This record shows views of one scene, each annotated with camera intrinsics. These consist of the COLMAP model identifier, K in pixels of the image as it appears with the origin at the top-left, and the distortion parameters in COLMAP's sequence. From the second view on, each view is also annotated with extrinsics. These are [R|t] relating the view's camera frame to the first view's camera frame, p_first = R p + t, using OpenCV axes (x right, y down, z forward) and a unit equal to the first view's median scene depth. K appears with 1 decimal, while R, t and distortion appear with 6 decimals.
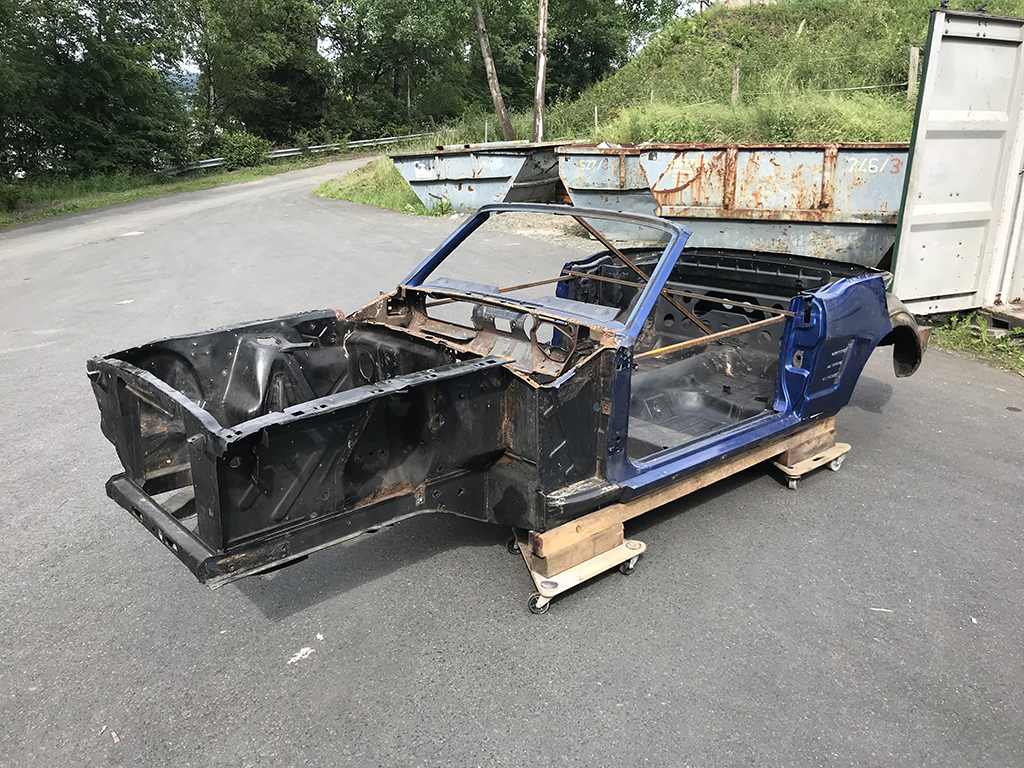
lens RADIAL K [[823.6, 0, 504.5], [0, 823.6, 387.6], [0, 0, 1]] dist [0.024316, -0.017511]
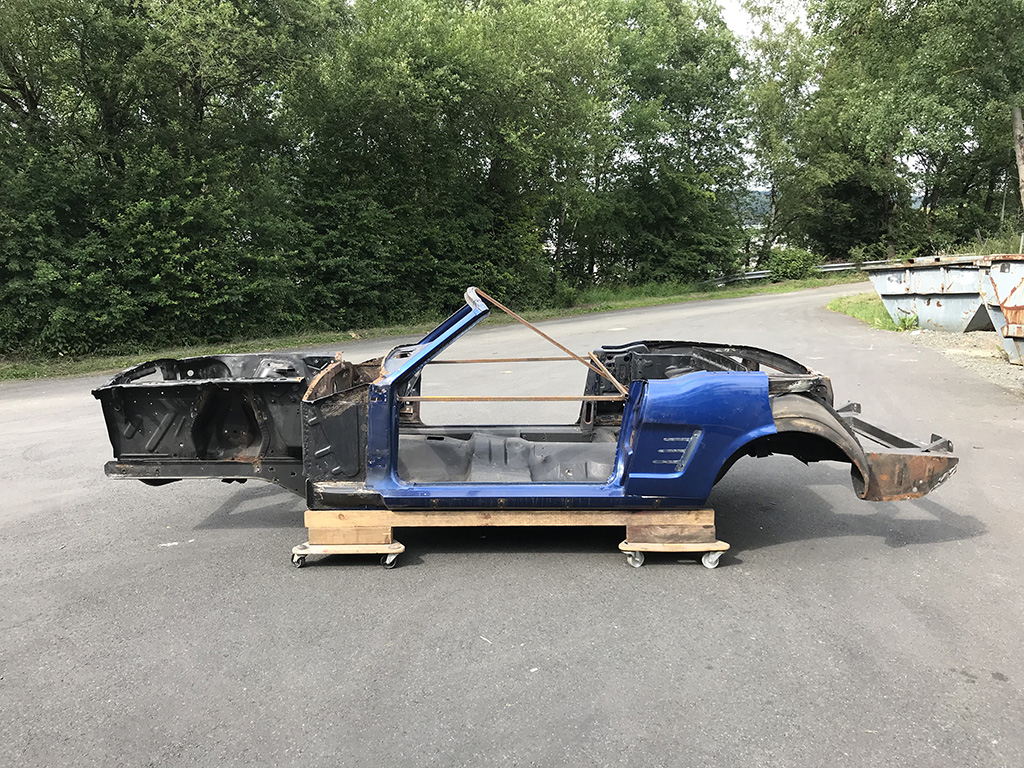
lens RADIAL K [[823.6, 0, 507.8], [0, 823.6, 384.1], [0, 0, 1]] dist [0.024316, -0.017511]
pose [[0.773856, 0.108760, -0.623953, 0.169296], [-0.192848, 0.978831, -0.068560, 0.000148], [0.603288, 0.173384, 0.778448, 0.013063]]
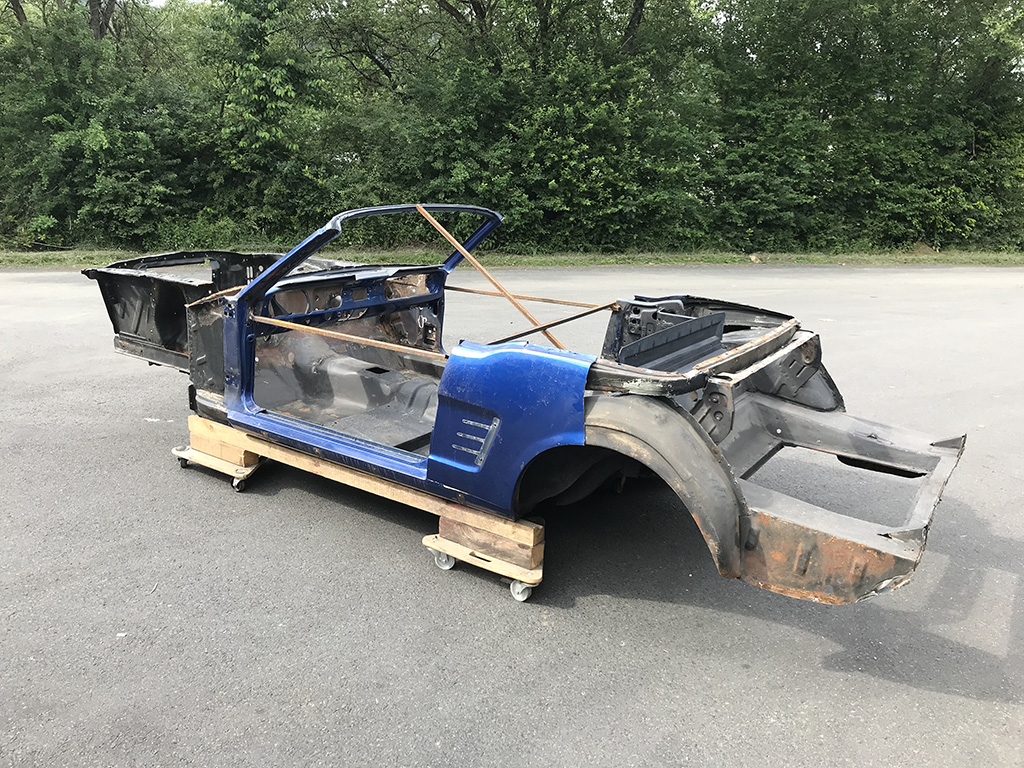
lens RADIAL K [[823.6, 0, 512.7], [0, 823.6, 386.1], [0, 0, 1]] dist [0.024316, -0.017511]
pose [[0.278384, 0.282447, -0.918001, 0.216375], [-0.328555, 0.926127, 0.185313, -0.044761], [0.902527, 0.250025, 0.350618, 0.145866]]
